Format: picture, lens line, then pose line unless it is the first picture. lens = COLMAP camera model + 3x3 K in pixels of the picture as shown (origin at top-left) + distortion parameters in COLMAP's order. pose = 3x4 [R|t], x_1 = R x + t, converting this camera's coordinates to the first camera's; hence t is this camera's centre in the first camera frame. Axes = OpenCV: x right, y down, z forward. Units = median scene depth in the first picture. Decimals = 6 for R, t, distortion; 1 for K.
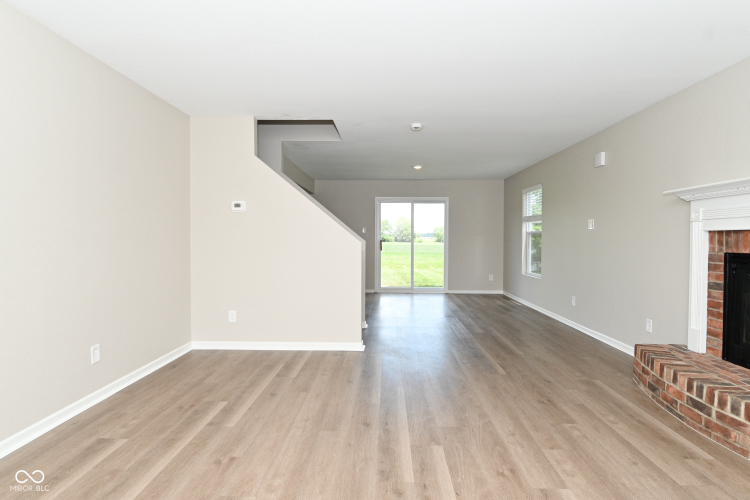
lens RADIAL K [[399.1, 0, 375.2], [0, 399.1, 247.2], [0, 0, 1]] dist [0.004349, -0.015174]
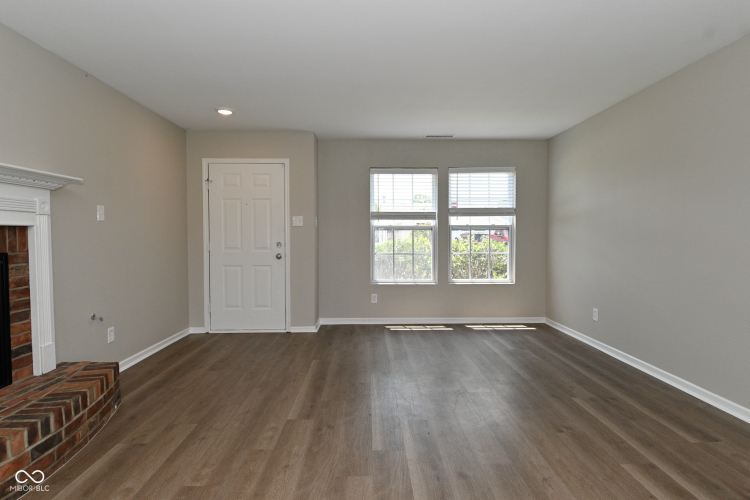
lens RADIAL K [[399.1, 0, 378.4], [0, 399.1, 245.2], [0, 0, 1]] dist [0.004349, -0.015174]
pose [[-0.998315, -0.000159, -0.058028, 0.185453], [-0.002822, 0.998947, 0.045802, -0.038849], [0.057959, 0.045888, -0.997264, 1.720740]]
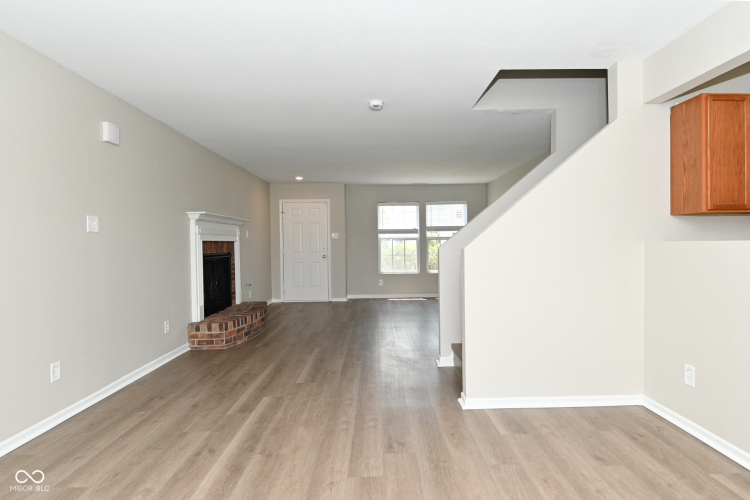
lens RADIAL K [[427.1, 0, 388.4], [0, 427.1, 247.7], [0, 0, 1]] dist [-0.000529, -0.001019]
pose [[-0.998192, 0.008340, -0.059520, 0.236074], [0.006523, 0.999509, 0.030654, -0.072115], [0.059746, 0.030211, -0.997756, 3.260222]]
